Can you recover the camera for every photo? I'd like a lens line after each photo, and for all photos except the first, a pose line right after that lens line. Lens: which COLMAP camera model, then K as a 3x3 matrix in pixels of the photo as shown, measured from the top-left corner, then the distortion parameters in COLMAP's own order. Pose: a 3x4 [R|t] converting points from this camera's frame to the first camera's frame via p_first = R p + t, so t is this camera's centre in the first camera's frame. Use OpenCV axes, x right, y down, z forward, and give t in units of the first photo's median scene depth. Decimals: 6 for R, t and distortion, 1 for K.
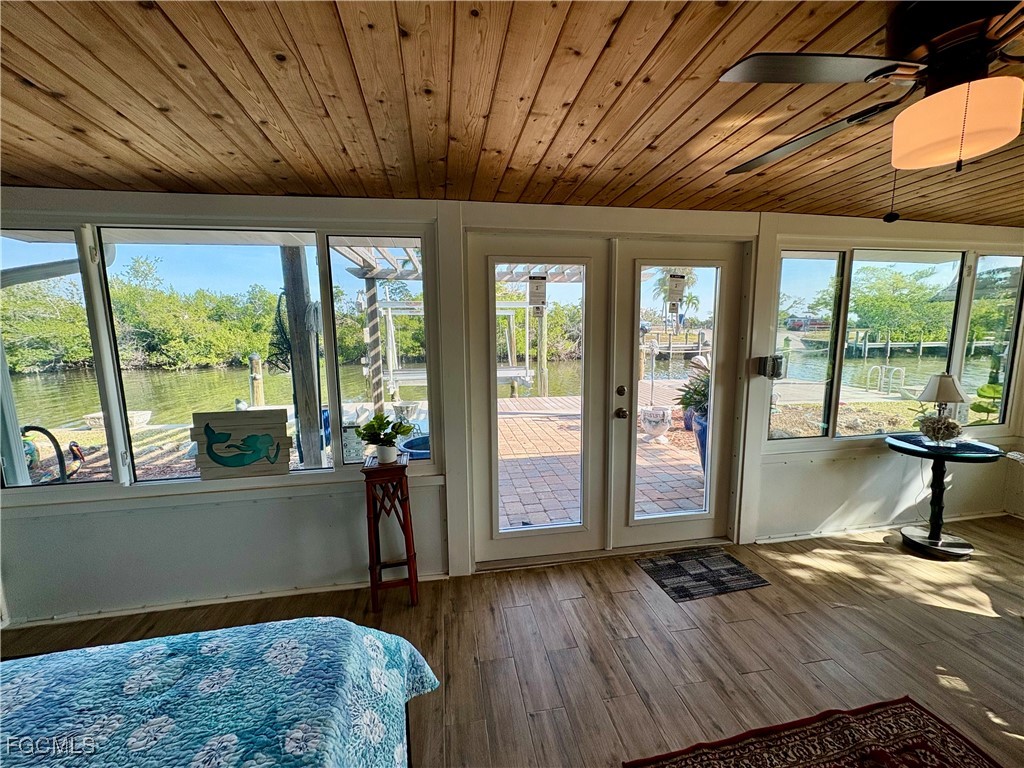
lens RADIAL K [[407.0, 0, 510.2], [0, 407.0, 381.4], [0, 0, 1]] dist [0.001411, 0.000339]
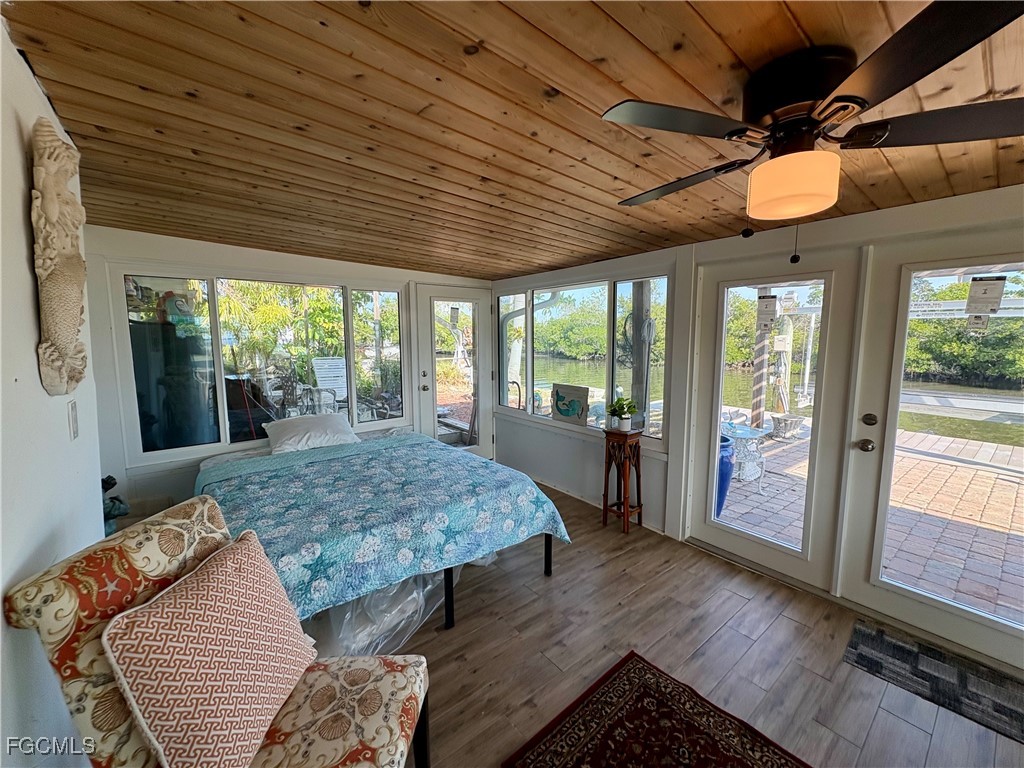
lens RADIAL K [[407.0, 0, 510.2], [0, 407.0, 381.4], [0, 0, 1]] dist [0.001411, 0.000339]
pose [[0.486235, 0.112869, -0.866508, 0.638649], [-0.120587, 0.990803, 0.061393, -0.017672], [0.865468, 0.074638, 0.495373, -0.088878]]
